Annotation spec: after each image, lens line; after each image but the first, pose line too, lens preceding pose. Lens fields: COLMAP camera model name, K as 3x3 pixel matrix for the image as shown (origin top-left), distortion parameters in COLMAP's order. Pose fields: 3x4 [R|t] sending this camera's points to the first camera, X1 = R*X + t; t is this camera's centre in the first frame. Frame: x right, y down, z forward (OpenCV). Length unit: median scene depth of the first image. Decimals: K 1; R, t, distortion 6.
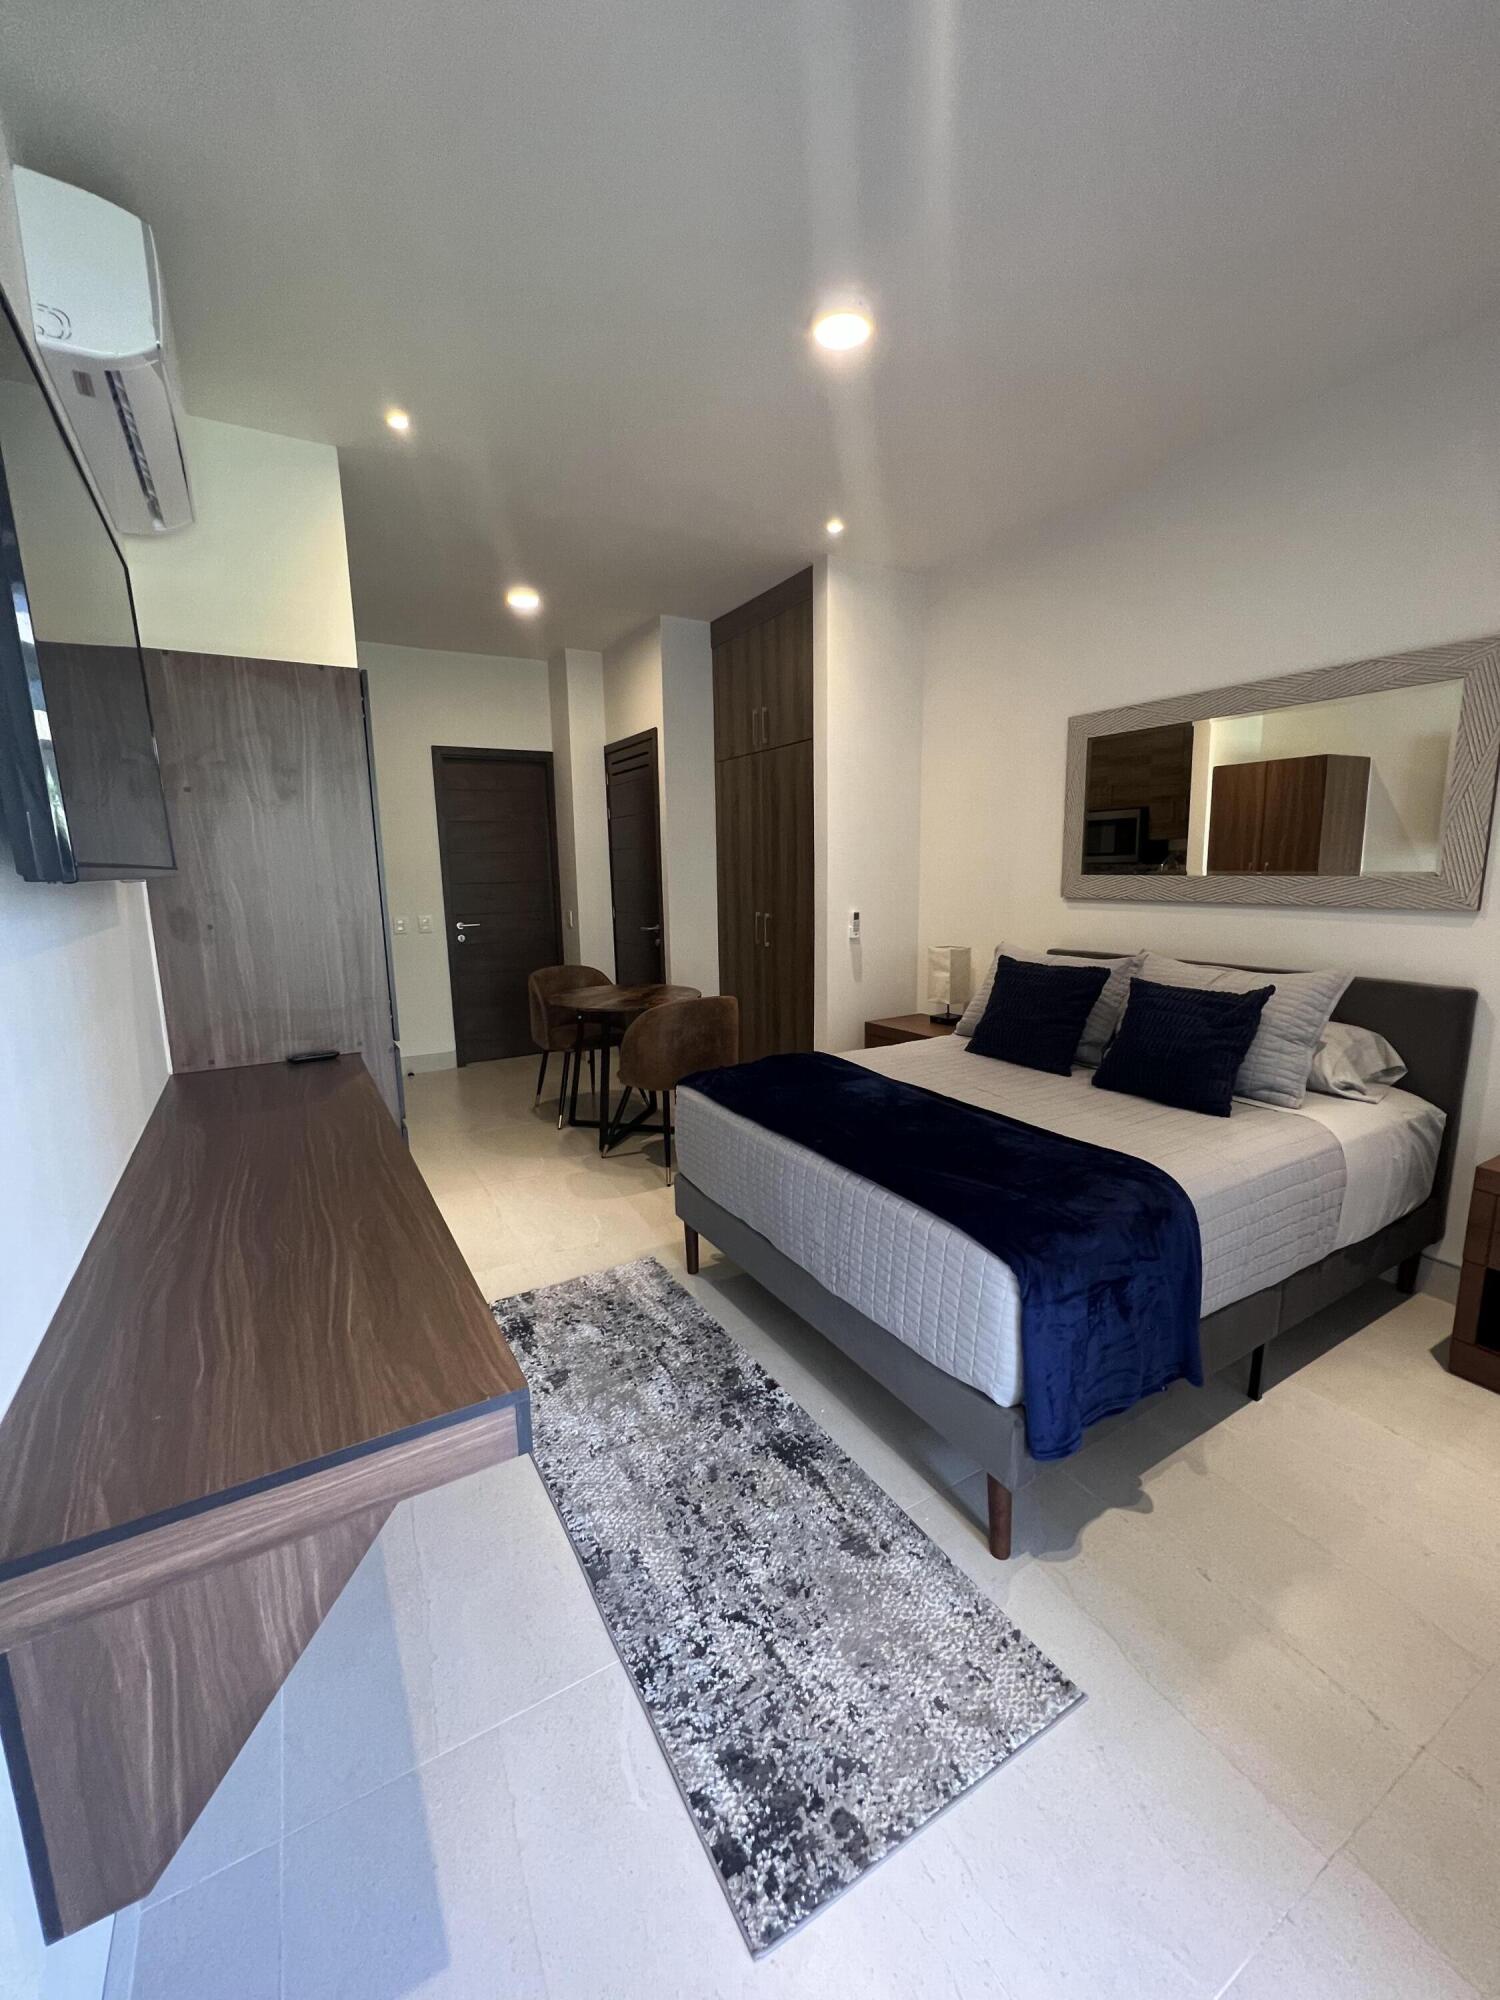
lens RADIAL K [[803.9, 0, 750.3], [0, 803.9, 1012.2], [0, 0, 1]] dist [0.000446, 0.000003]
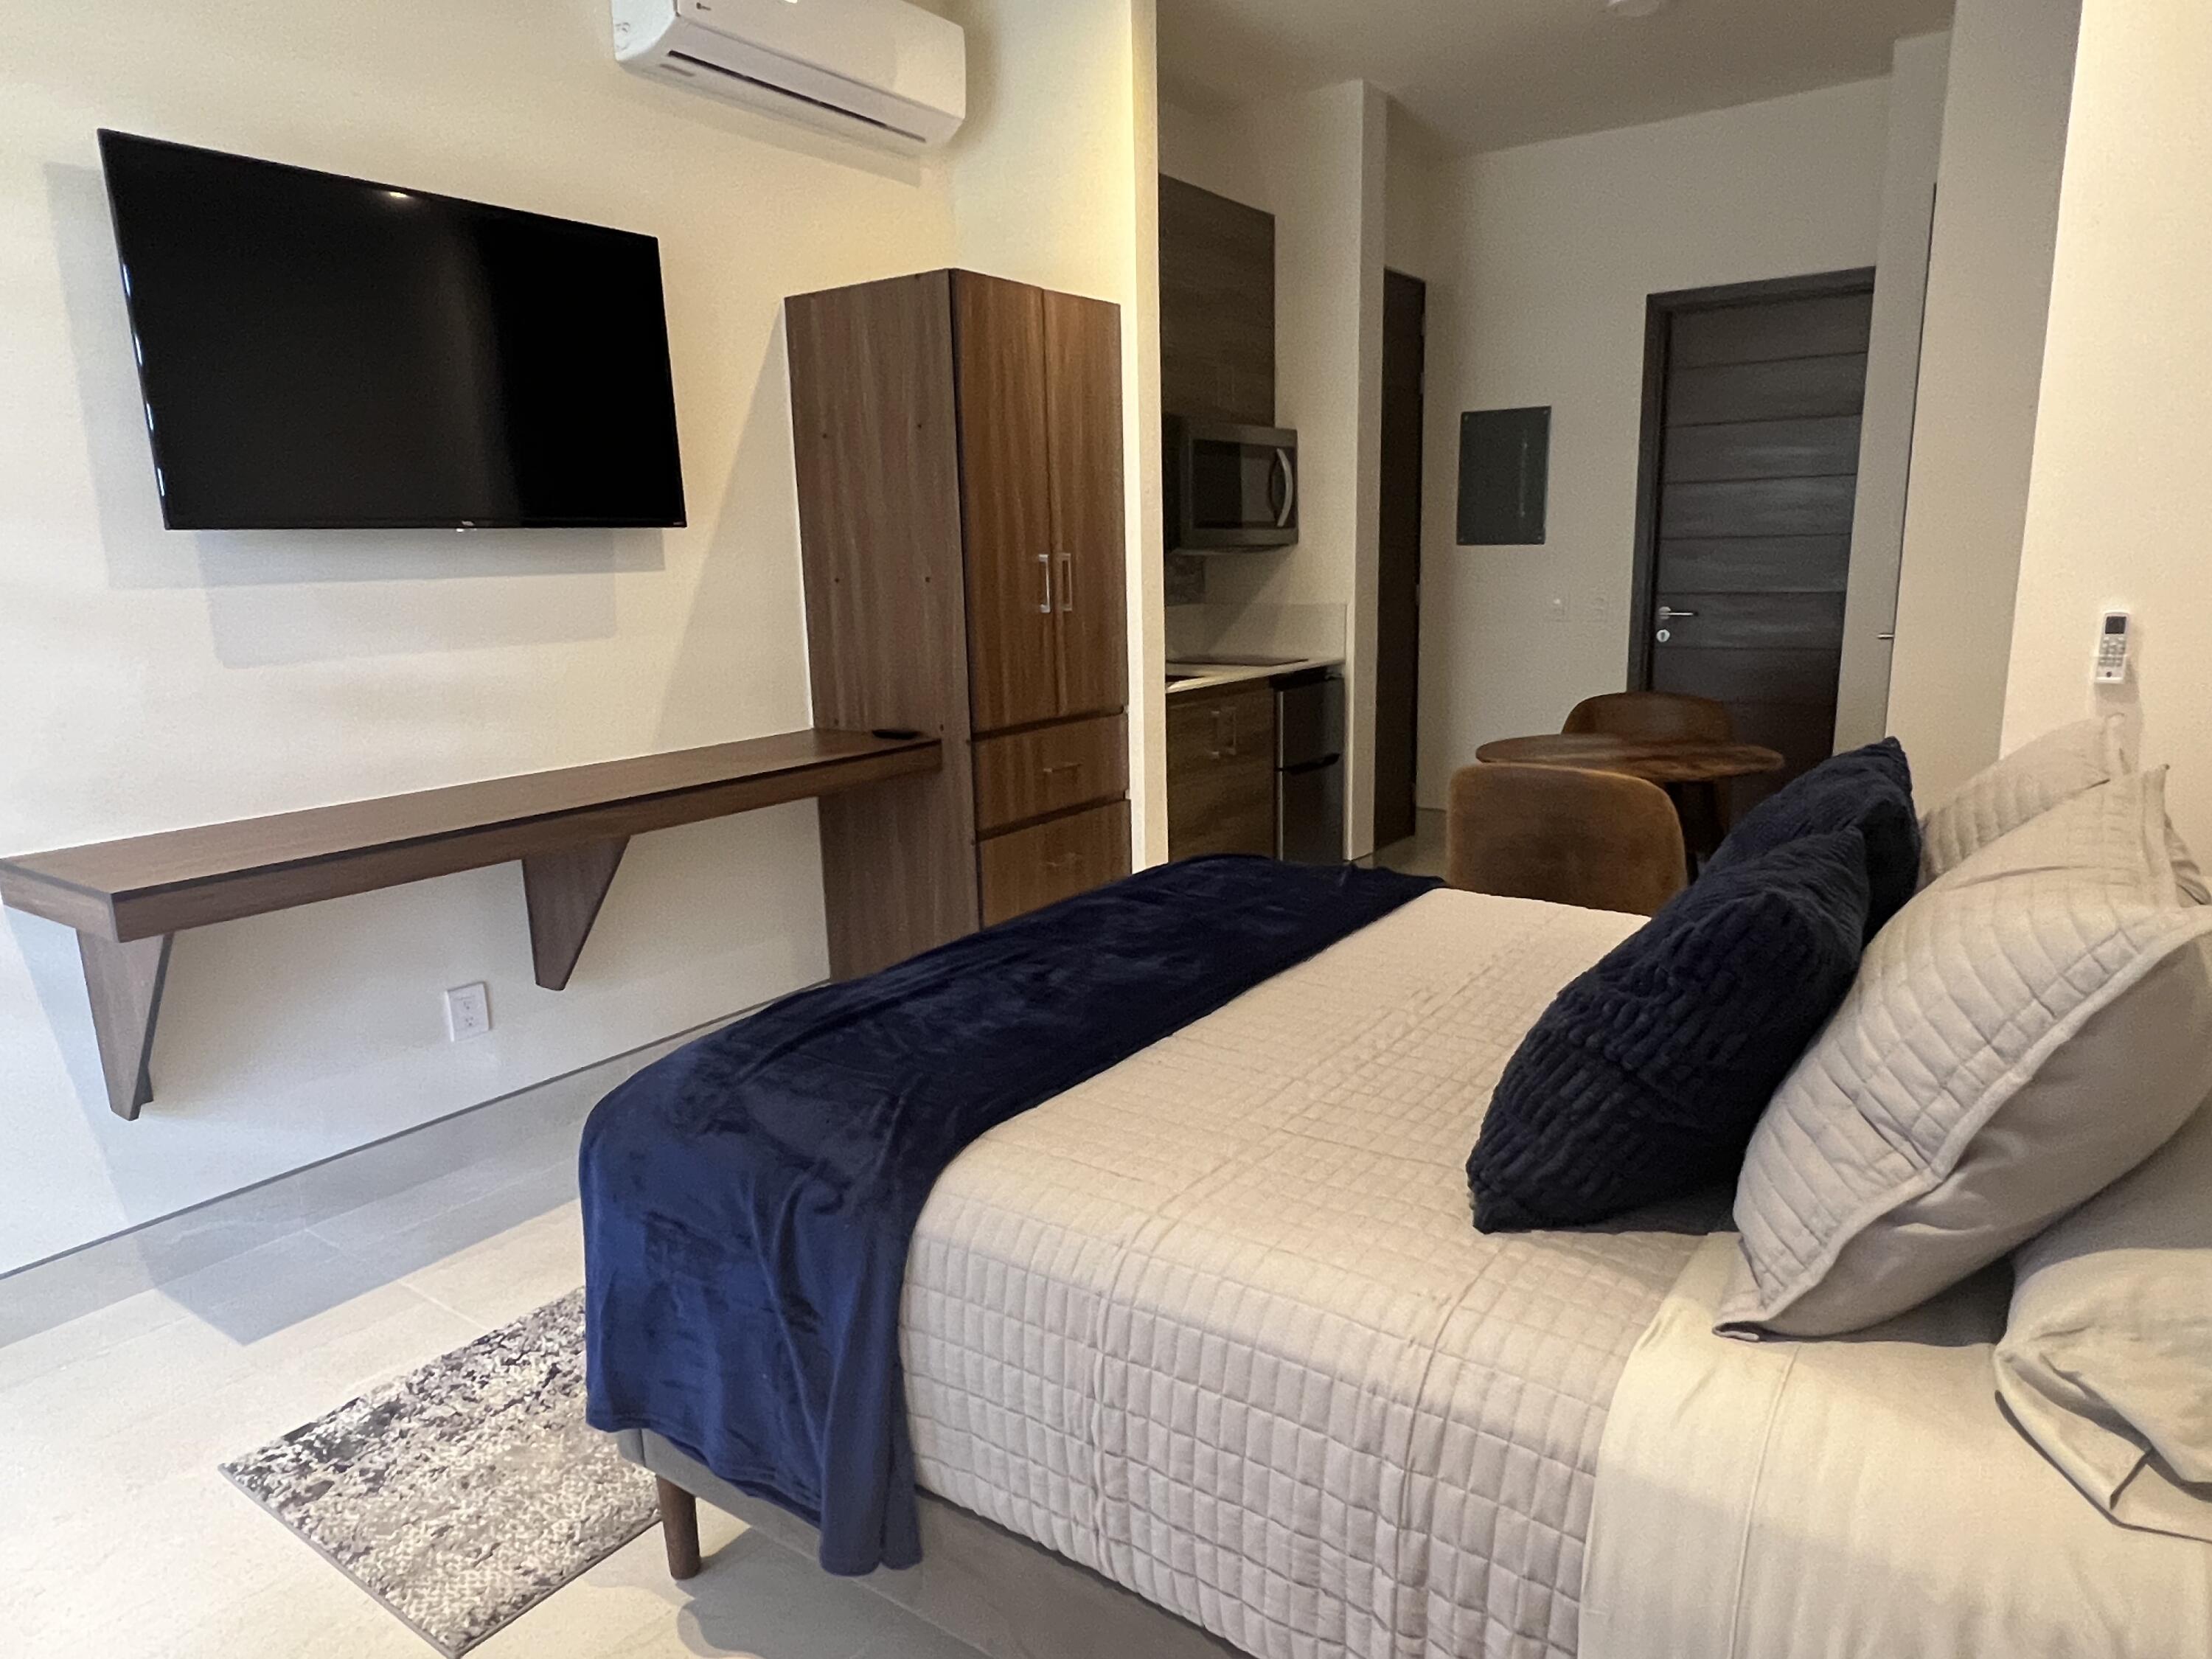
lens RADIAL K [[1368.0, 0, 1105.5], [0, 1368.0, 822.8], [0, 0, 1]] dist [0.004615, 0.001041]
pose [[0.415174, 0.190537, -0.889565, 1.825981], [-0.137398, 0.979738, 0.145725, -0.199825], [0.899307, 0.061723, 0.432941, 1.038688]]
